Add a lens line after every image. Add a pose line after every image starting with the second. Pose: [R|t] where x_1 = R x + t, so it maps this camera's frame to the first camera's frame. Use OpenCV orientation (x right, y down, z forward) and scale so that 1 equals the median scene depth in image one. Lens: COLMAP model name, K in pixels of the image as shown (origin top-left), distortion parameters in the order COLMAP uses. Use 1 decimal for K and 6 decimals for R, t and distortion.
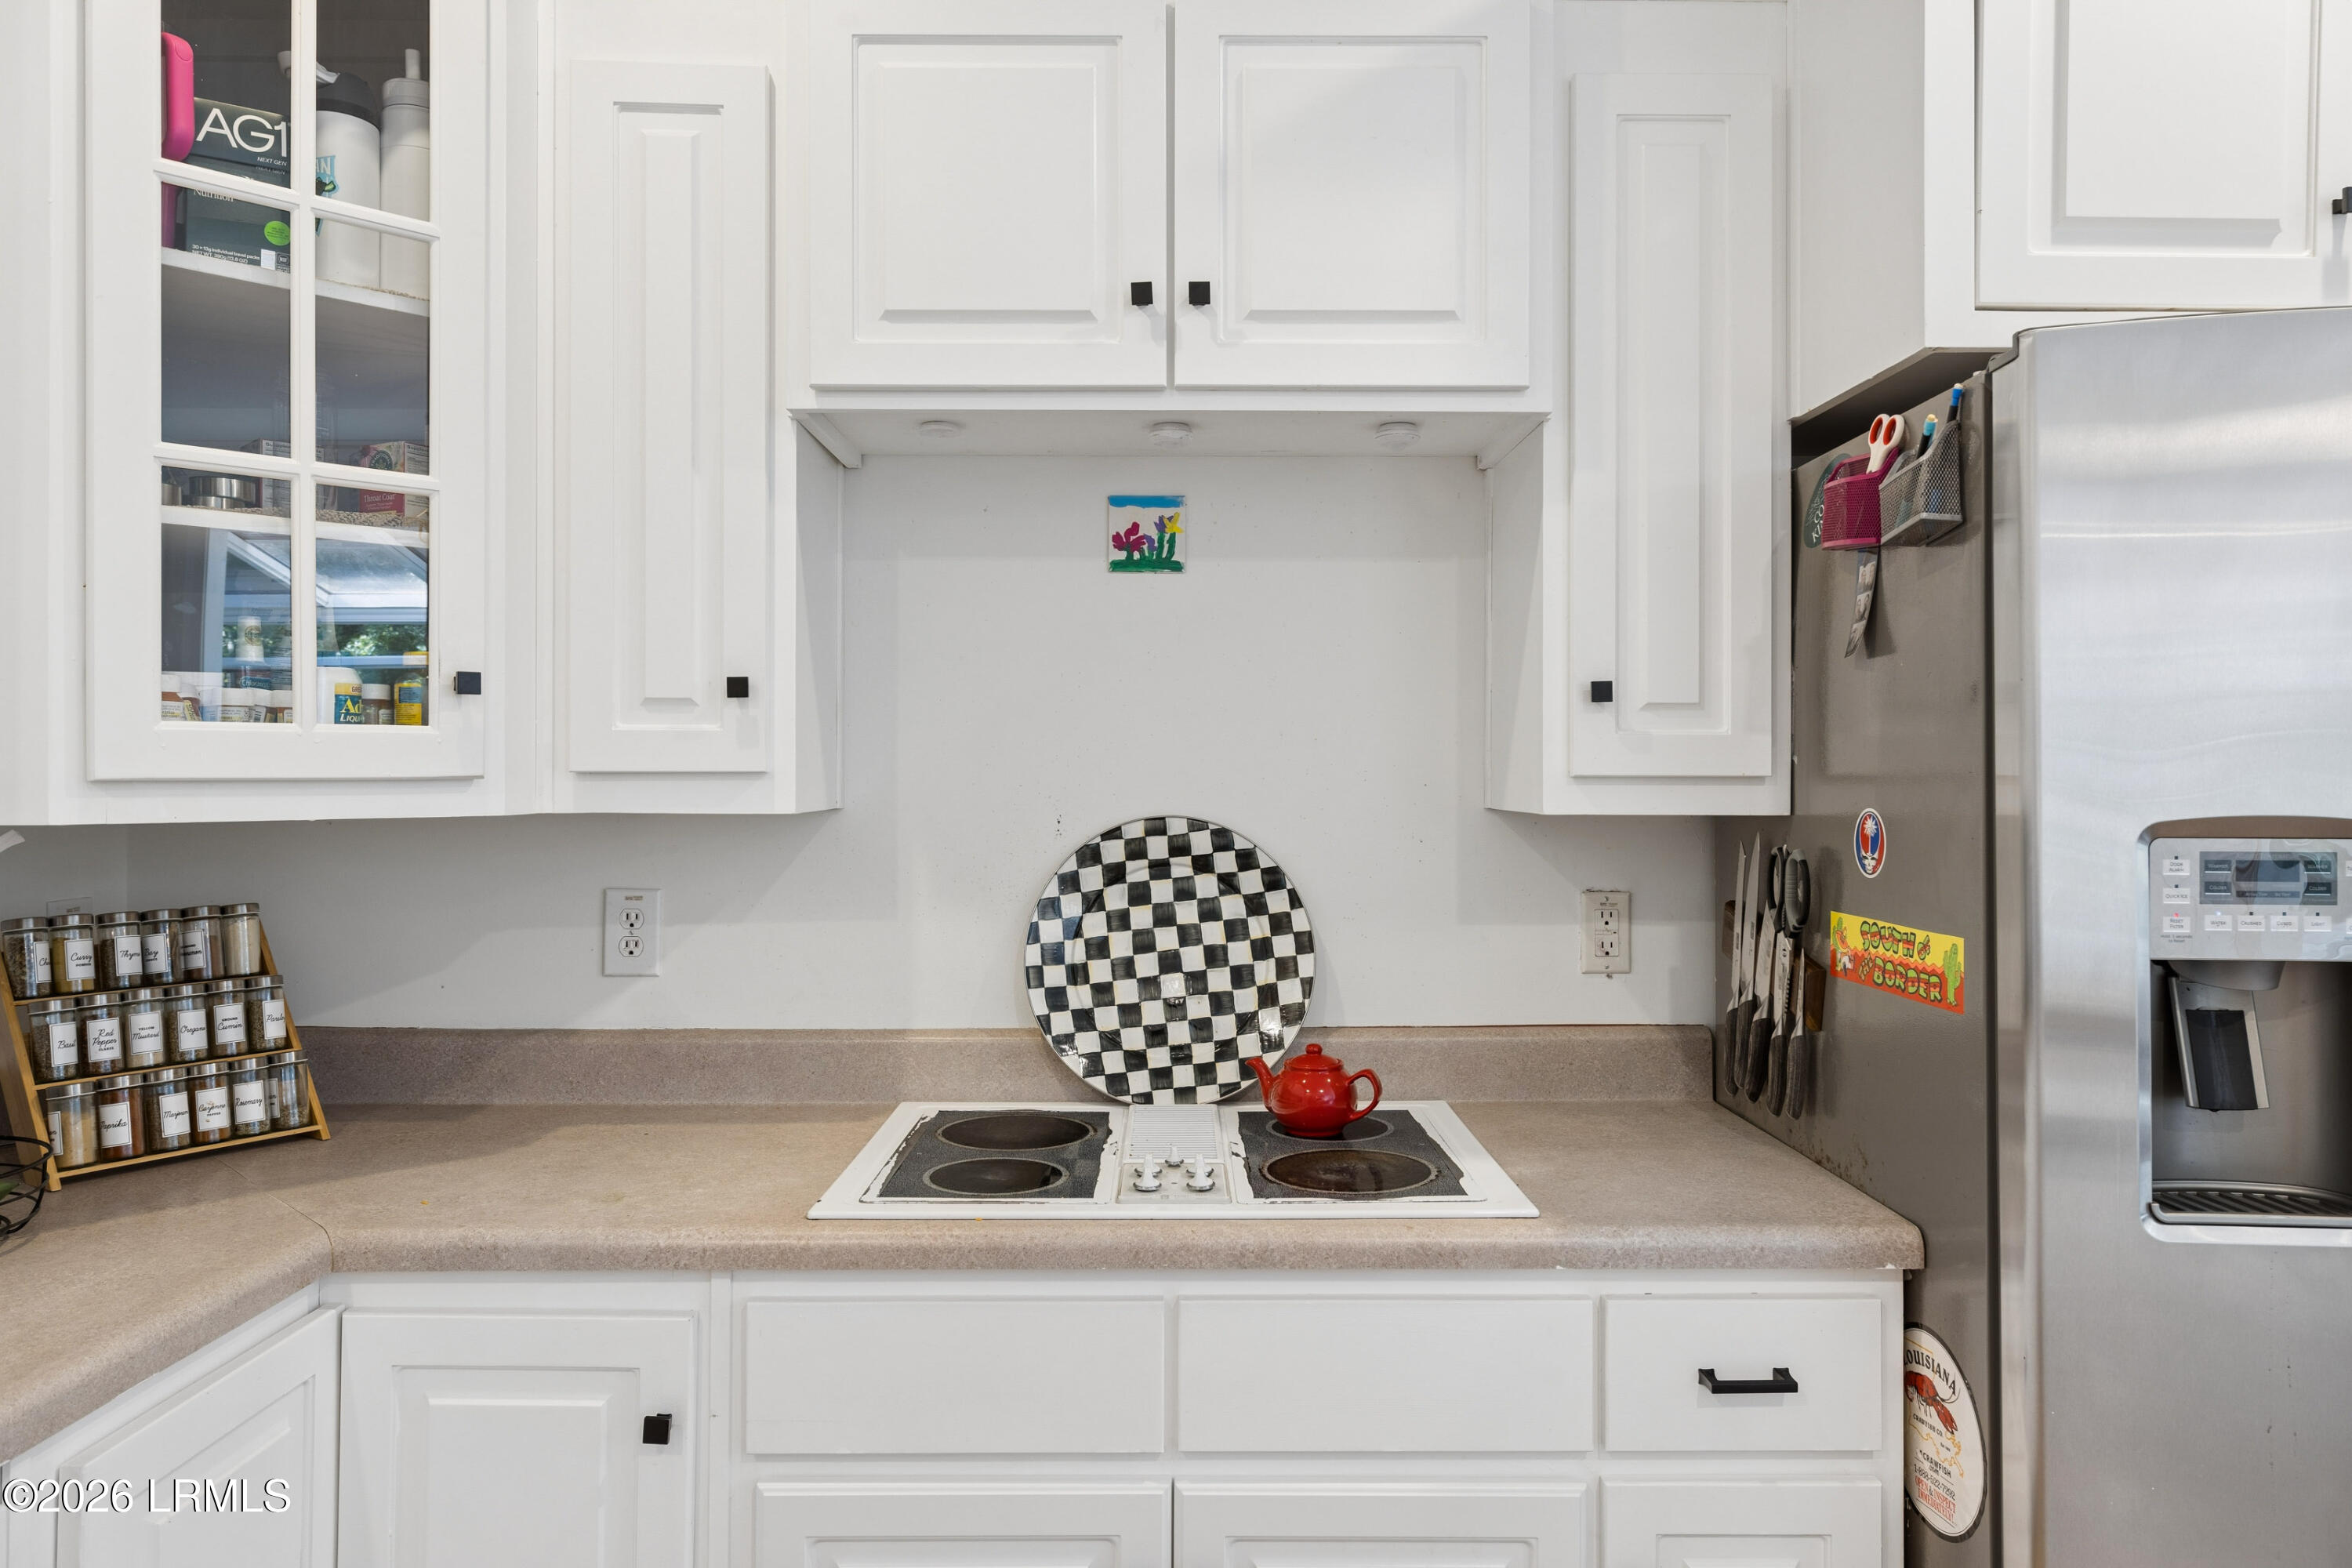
lens RADIAL K [[1539.7, 0, 1176.7], [0, 1539.7, 772.9], [0, 0, 1]] dist [0.009016, -0.000856]
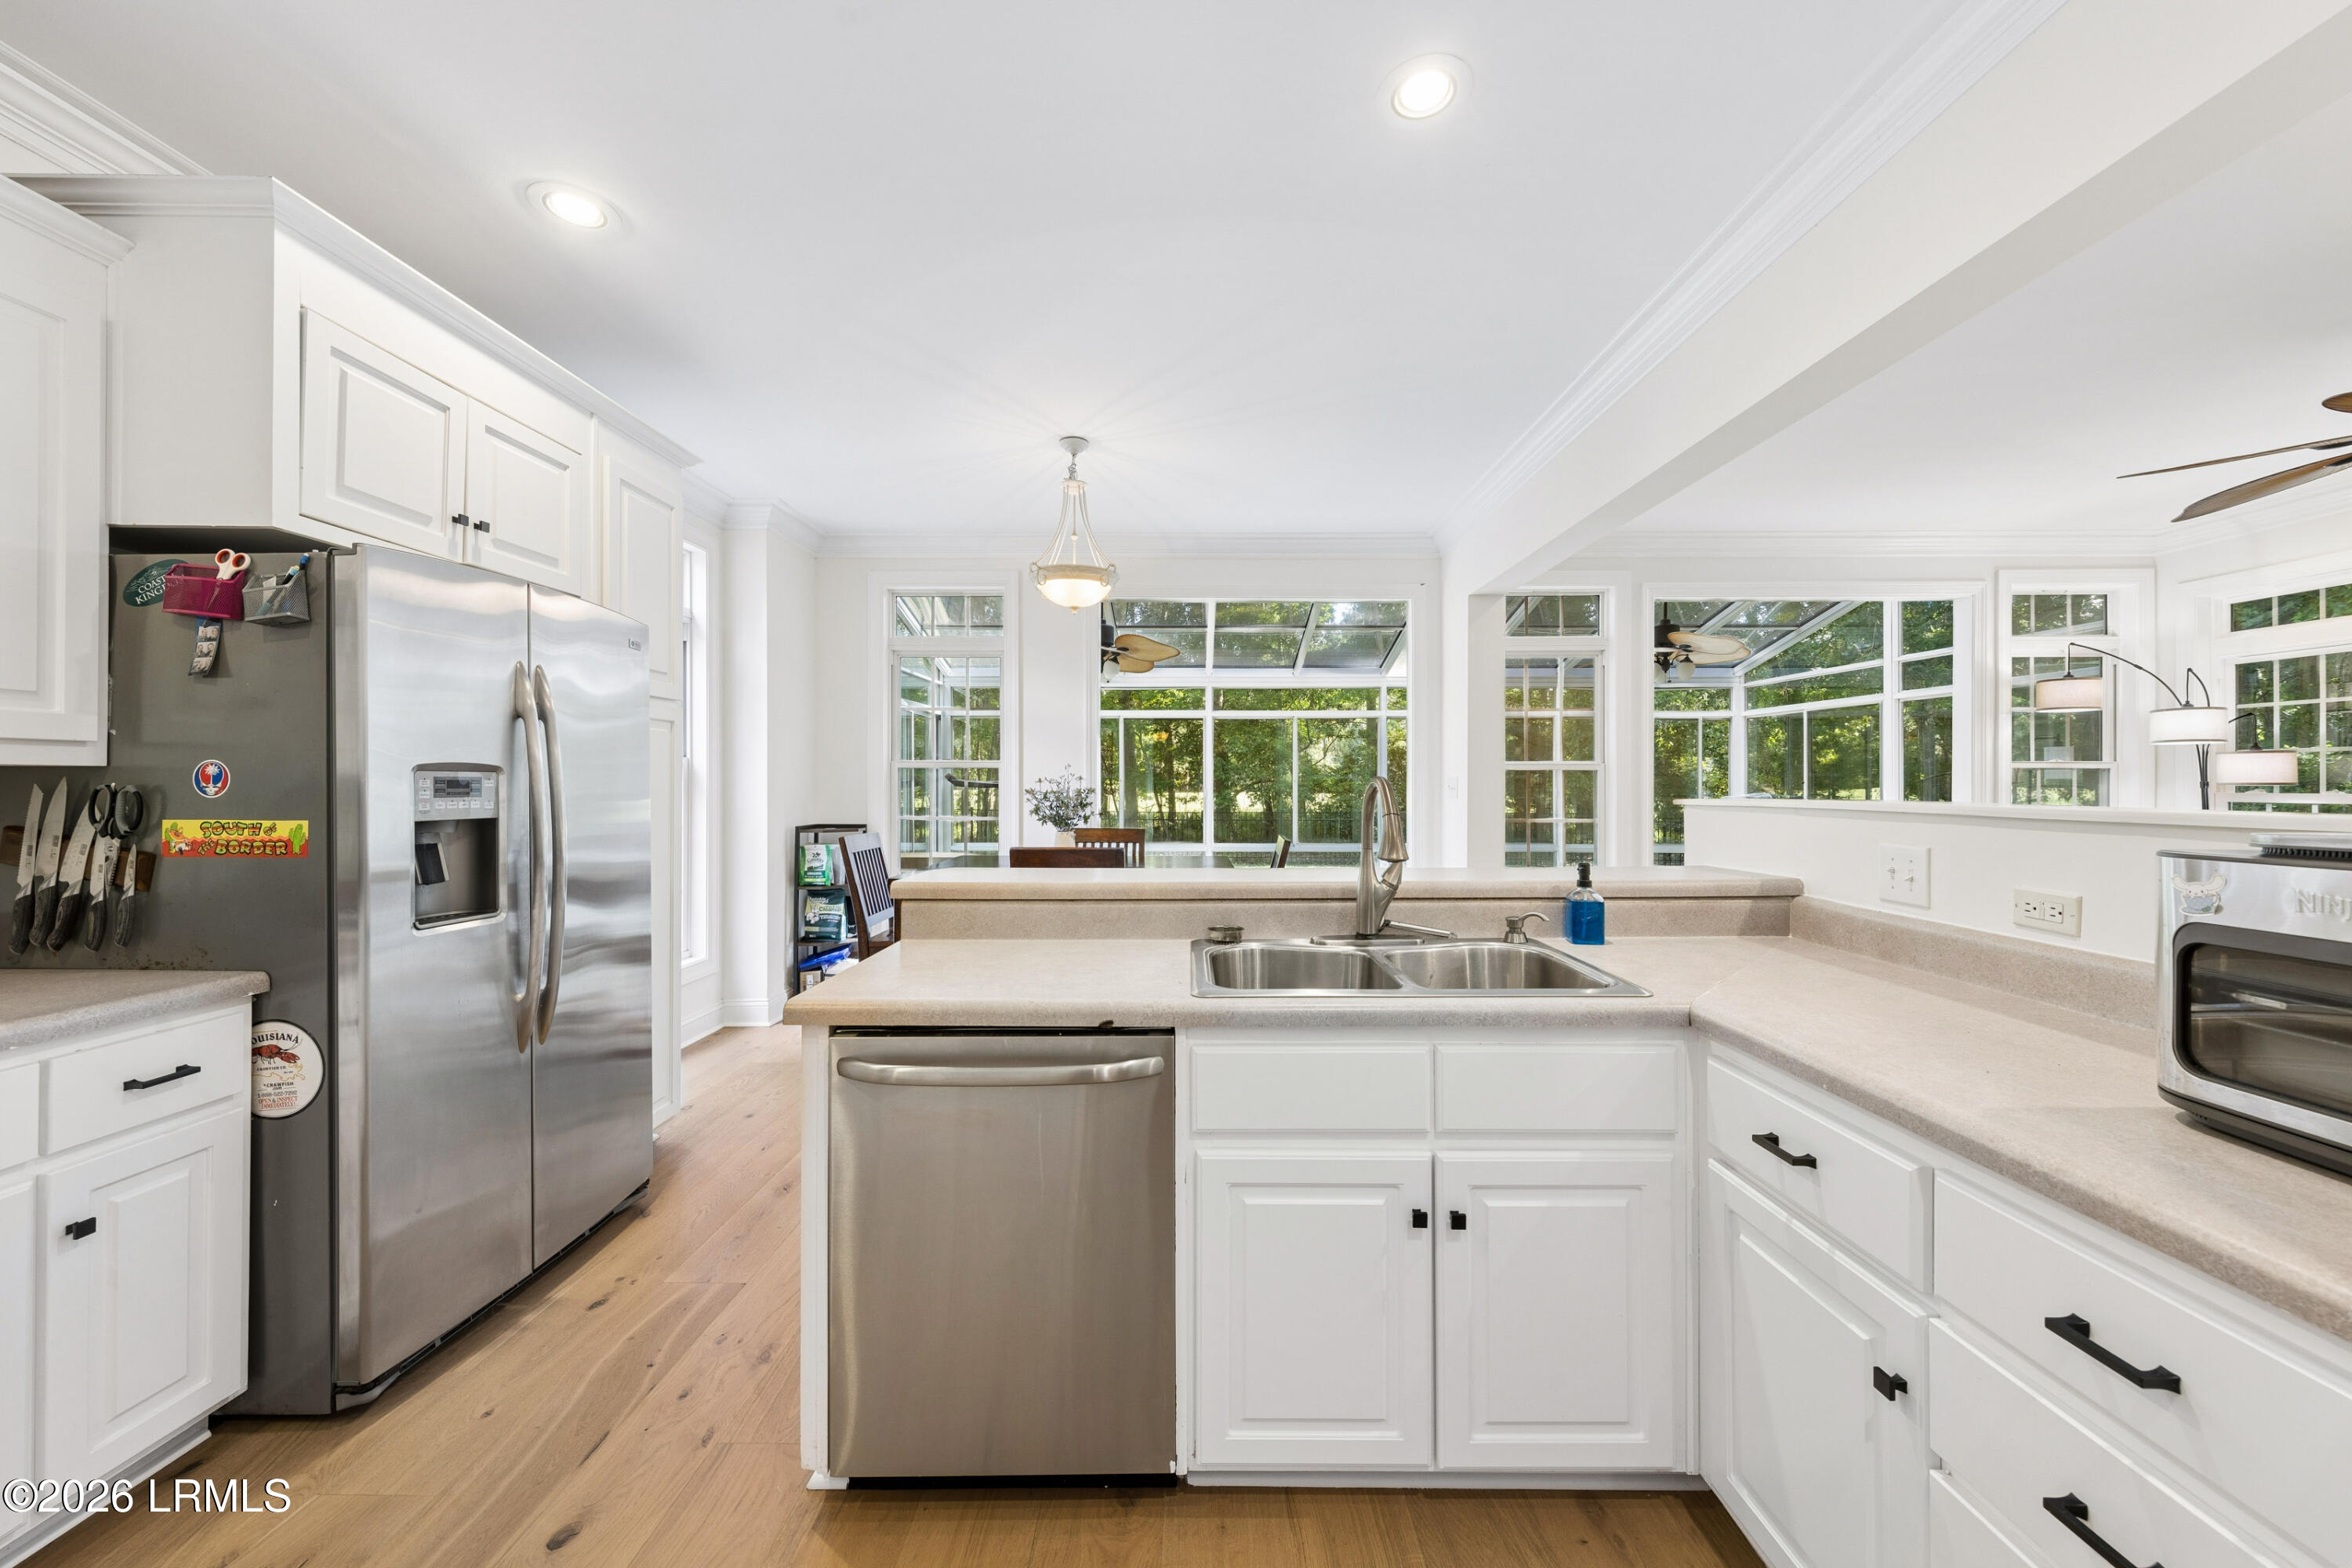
lens RADIAL K [[840.2, 0, 1185.3], [0, 840.2, 778.8], [0, 0, 1]] dist [-0.001708, -0.000120]
pose [[0.017673, 0.003329, 0.999838, -0.571533], [-0.006692, 0.999972, -0.003212, 0.044485], [-0.999821, -0.006634, 0.017695, -0.192442]]
